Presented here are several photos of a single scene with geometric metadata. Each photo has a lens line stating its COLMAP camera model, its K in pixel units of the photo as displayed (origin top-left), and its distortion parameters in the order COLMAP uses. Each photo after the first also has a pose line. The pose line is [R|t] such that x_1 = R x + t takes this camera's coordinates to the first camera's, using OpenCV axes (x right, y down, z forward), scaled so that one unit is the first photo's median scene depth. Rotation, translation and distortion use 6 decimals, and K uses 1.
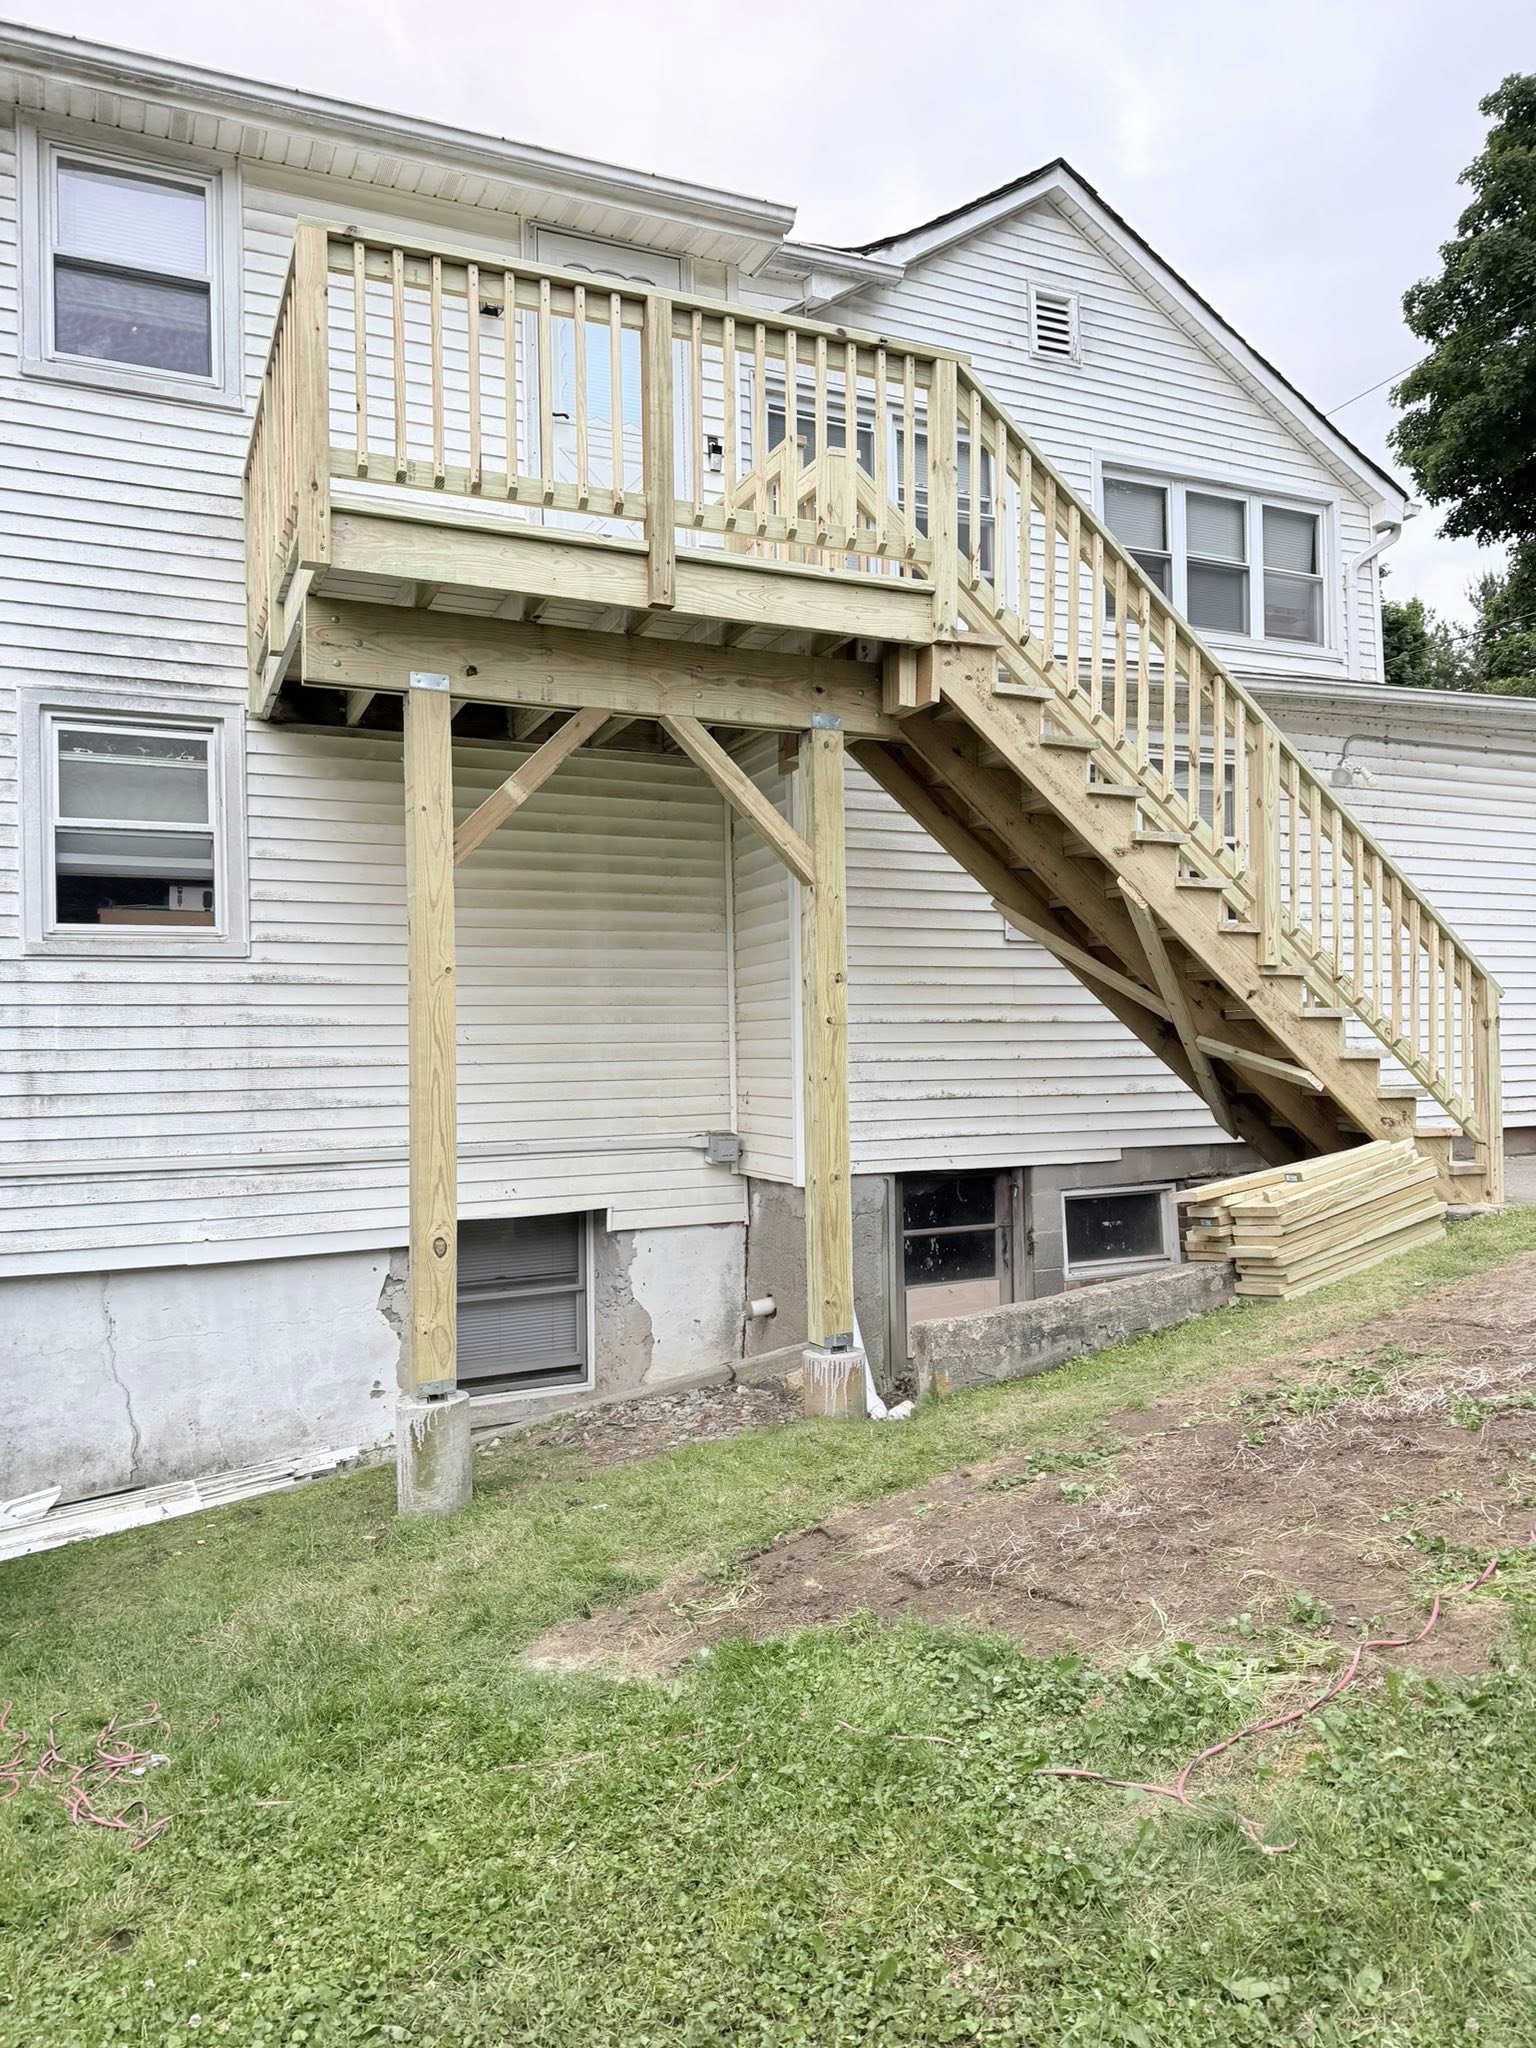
lens RADIAL K [[1360.5, 0, 768.0], [0, 1360.5, 1024.0], [0, 0, 1]] dist [0.053667, -0.081308]
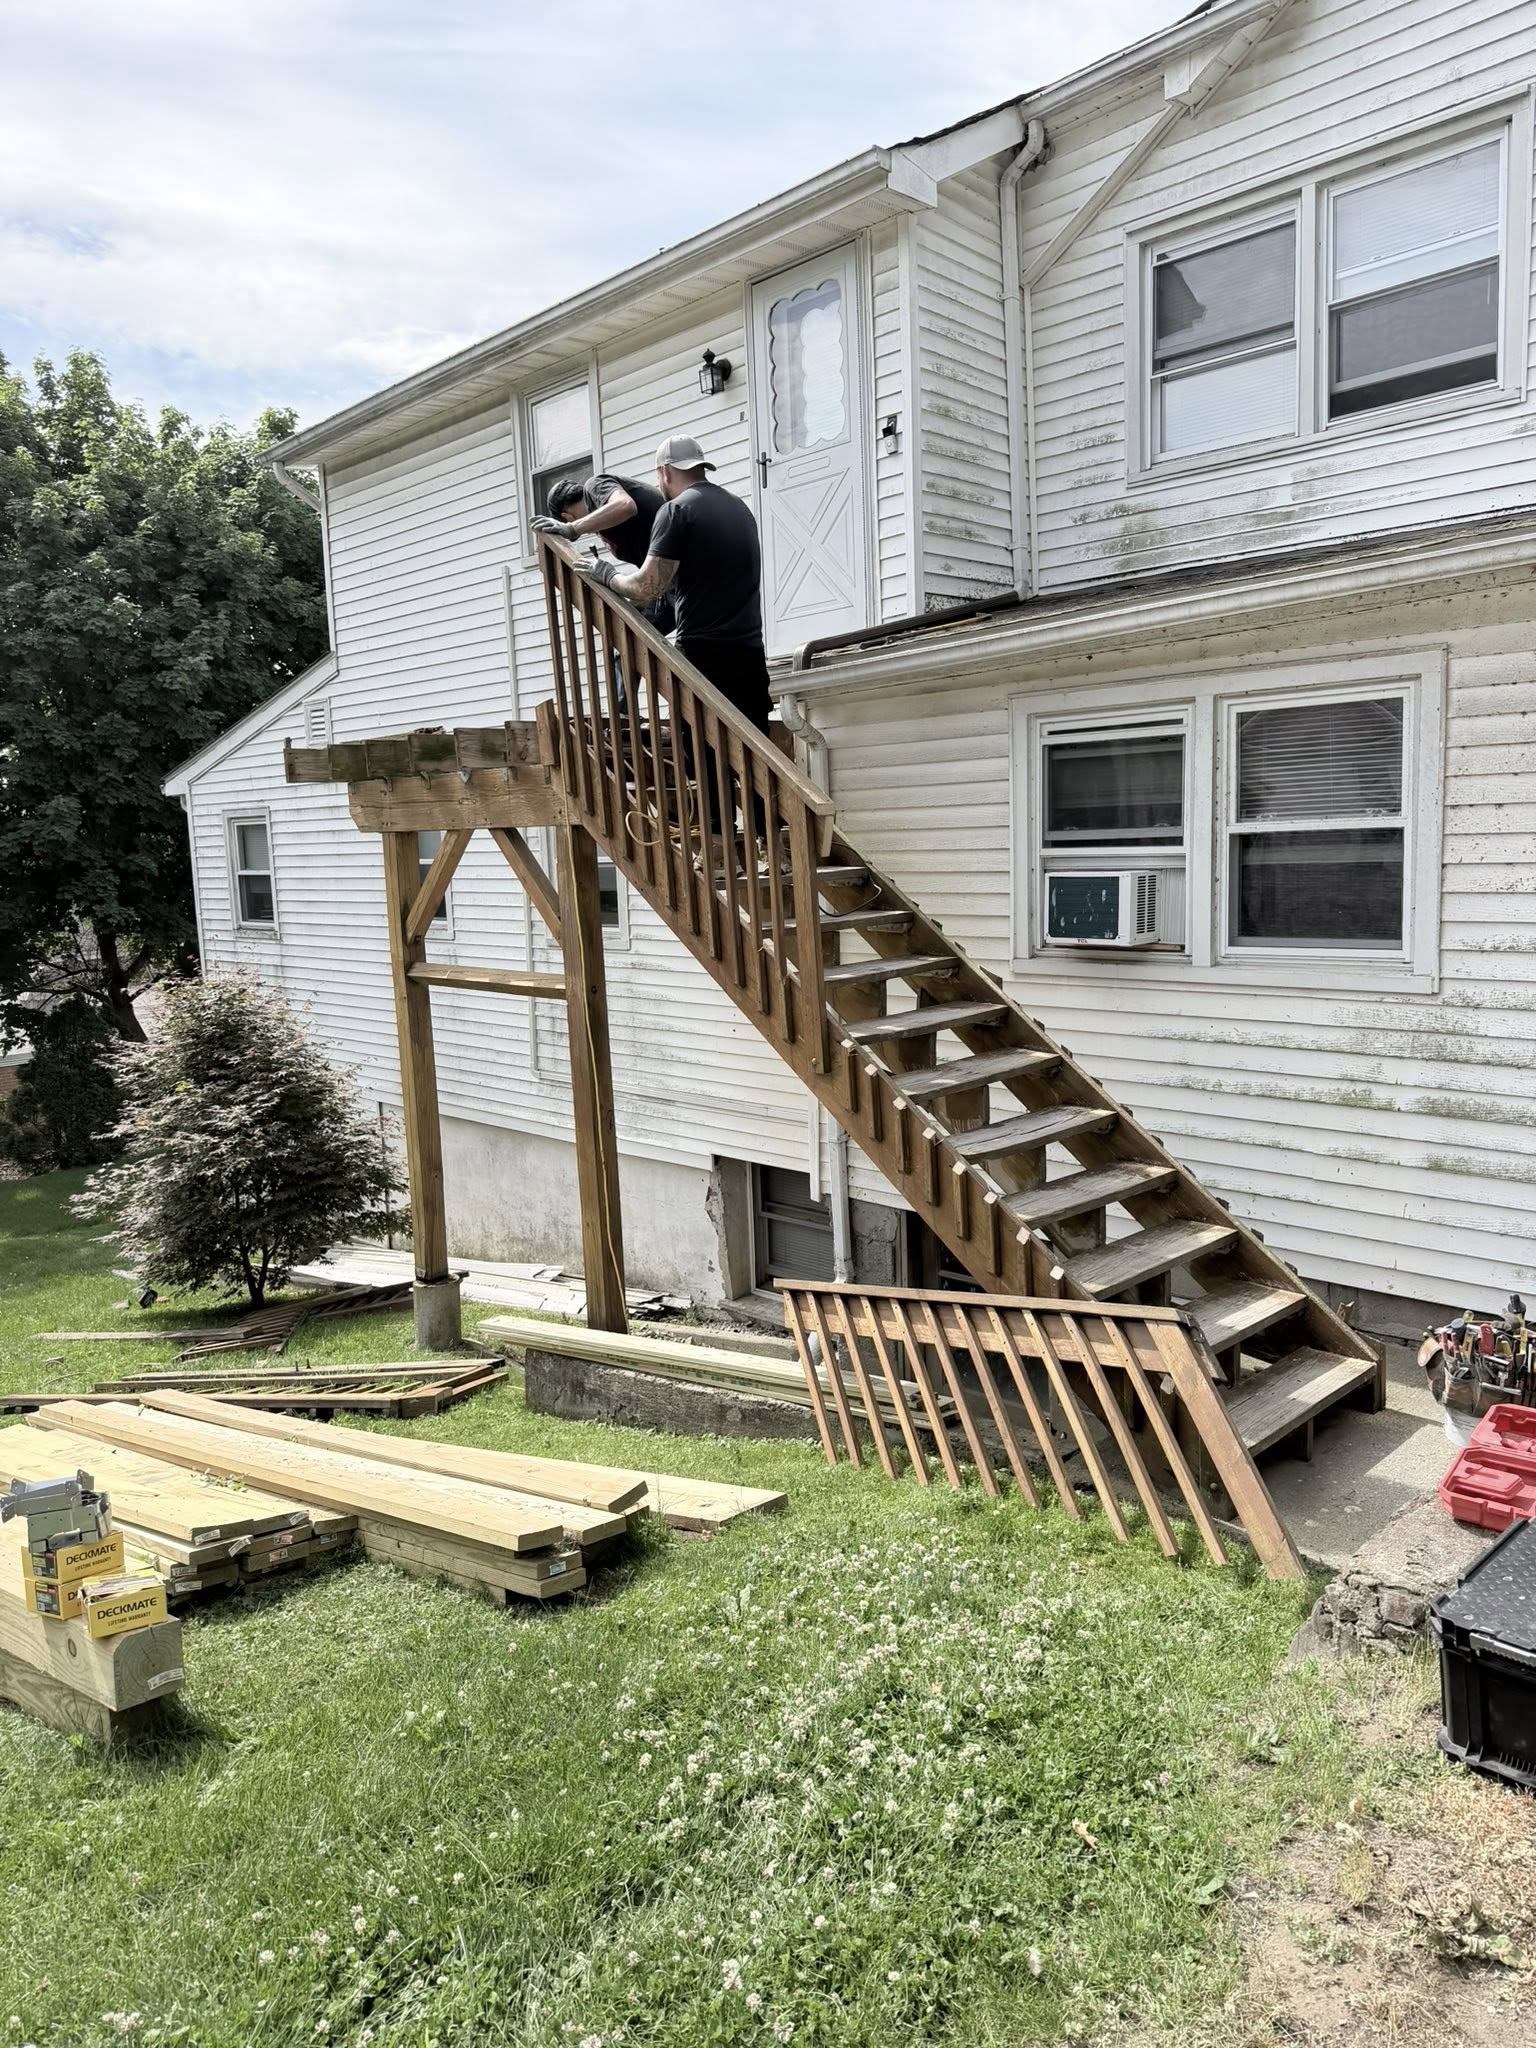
lens RADIAL K [[1380.7, 0, 762.8], [0, 1380.7, 1032.7], [0, 0, 1]] dist [-0.034505, 0.017011]
pose [[0.378205, 0.133113, -0.916101, 0.920215], [0.045409, 0.985749, 0.161979, -0.174124], [0.924607, -0.102860, 0.366771, 0.555274]]
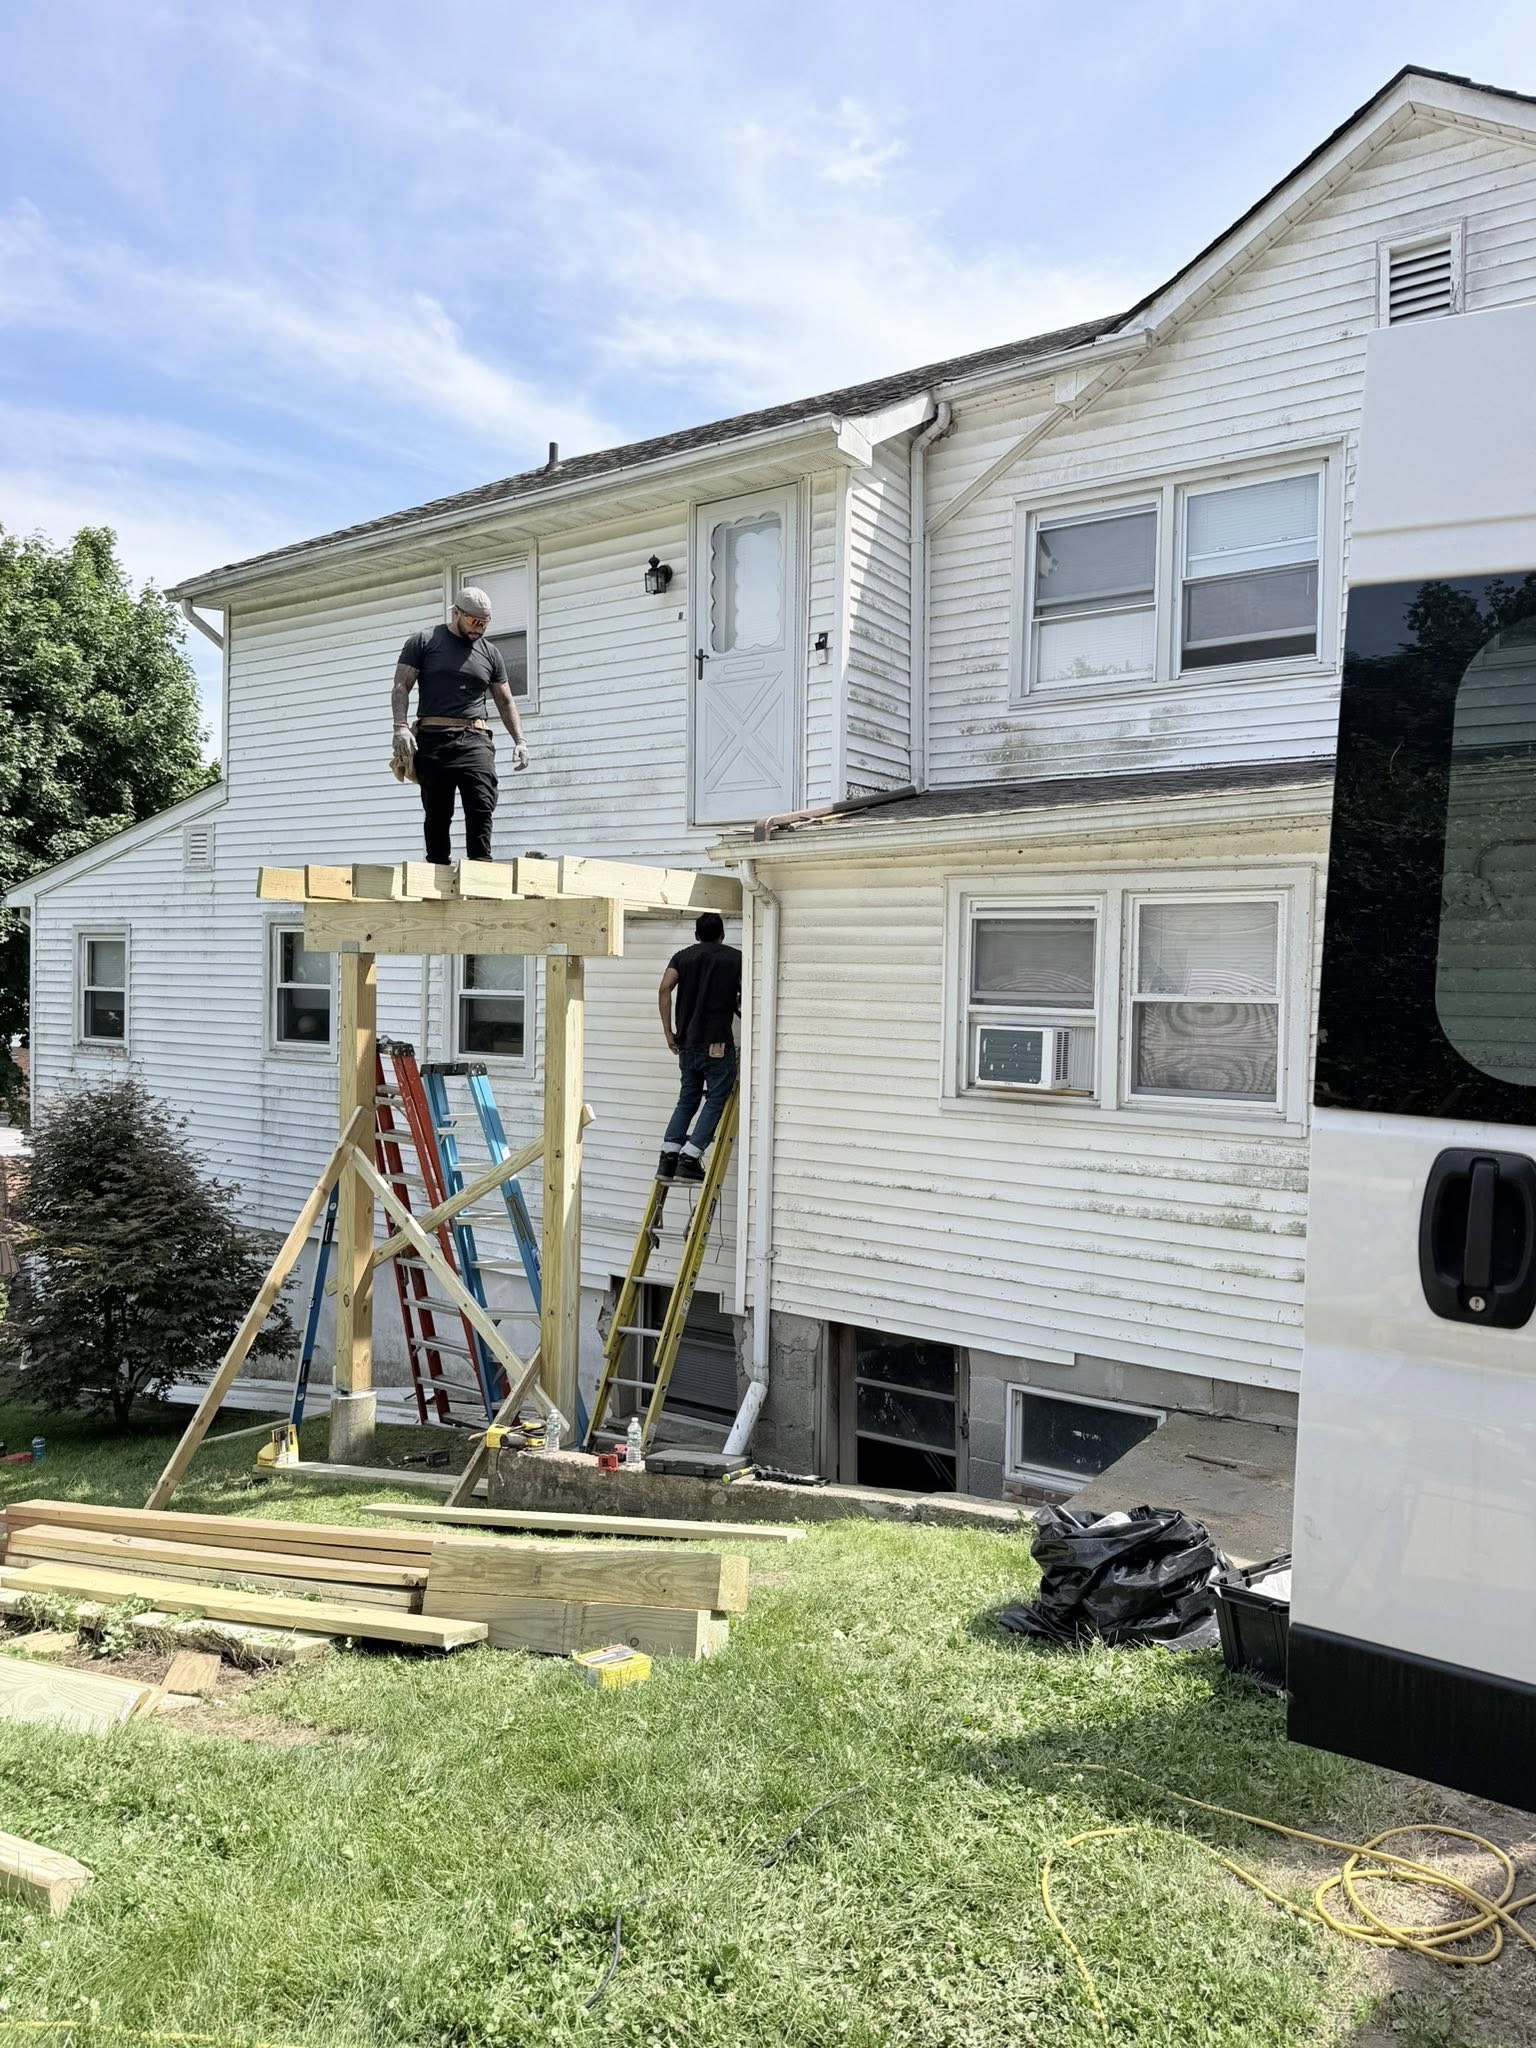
lens RADIAL K [[1360.5, 0, 768.0], [0, 1360.5, 1024.0], [0, 0, 1]] dist [0.053667, -0.081308]
pose [[0.532286, 0.049628, -0.845109, 0.955028], [-0.015018, 0.998677, 0.049187, -0.174437], [0.846432, -0.013490, 0.532327, 0.390022]]
